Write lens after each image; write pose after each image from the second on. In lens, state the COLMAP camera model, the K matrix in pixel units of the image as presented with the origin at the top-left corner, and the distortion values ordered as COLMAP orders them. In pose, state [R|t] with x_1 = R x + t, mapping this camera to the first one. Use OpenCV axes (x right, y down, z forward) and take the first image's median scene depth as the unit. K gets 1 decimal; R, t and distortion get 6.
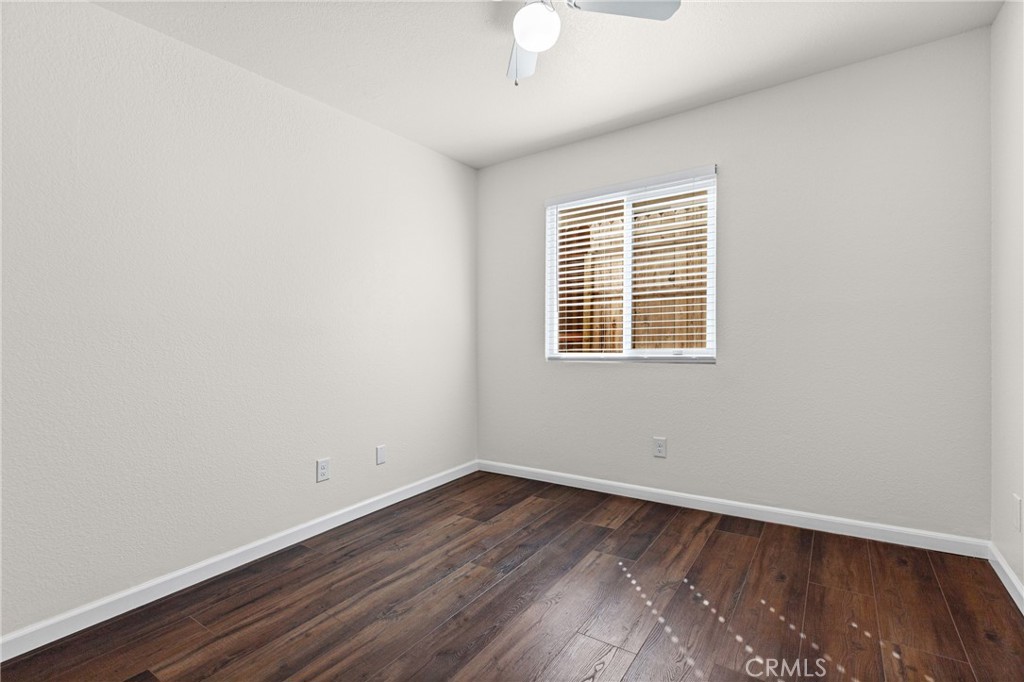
lens RADIAL K [[464.1, 0, 510.5], [0, 464.1, 338.5], [0, 0, 1]] dist [-0.009268, 0.001325]
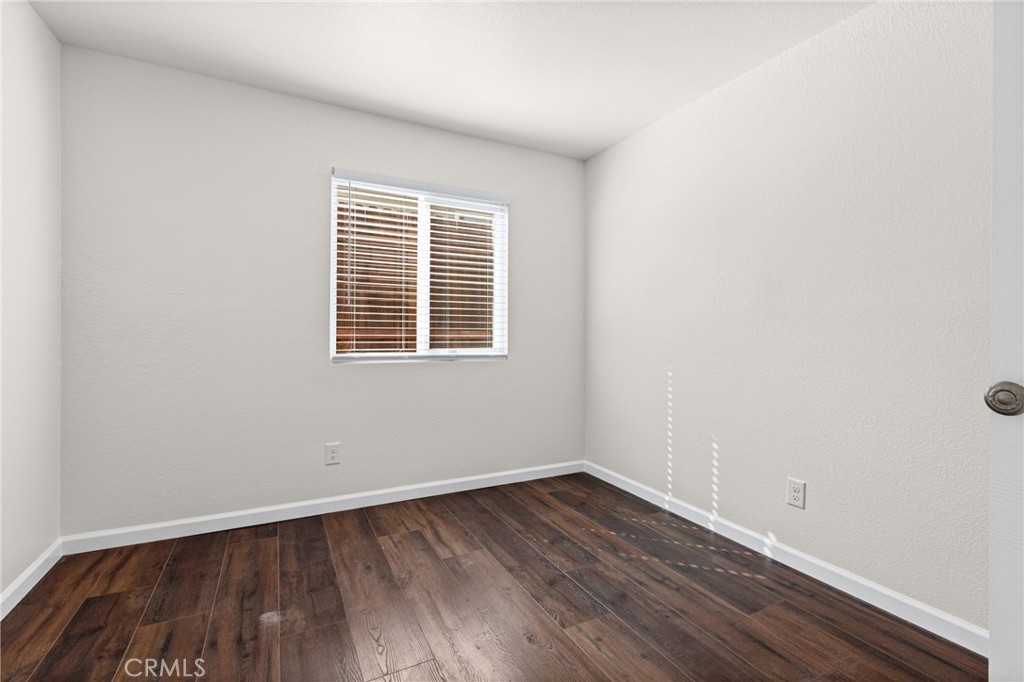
lens RADIAL K [[464.1, 0, 509.9], [0, 464.1, 341.2], [0, 0, 1]] dist [-0.009268, 0.001325]
pose [[0.471447, 0.014039, 0.881782, -0.548024], [-0.013564, 0.999870, -0.008667, 0.012857], [-0.881790, -0.007875, 0.471577, 0.368730]]
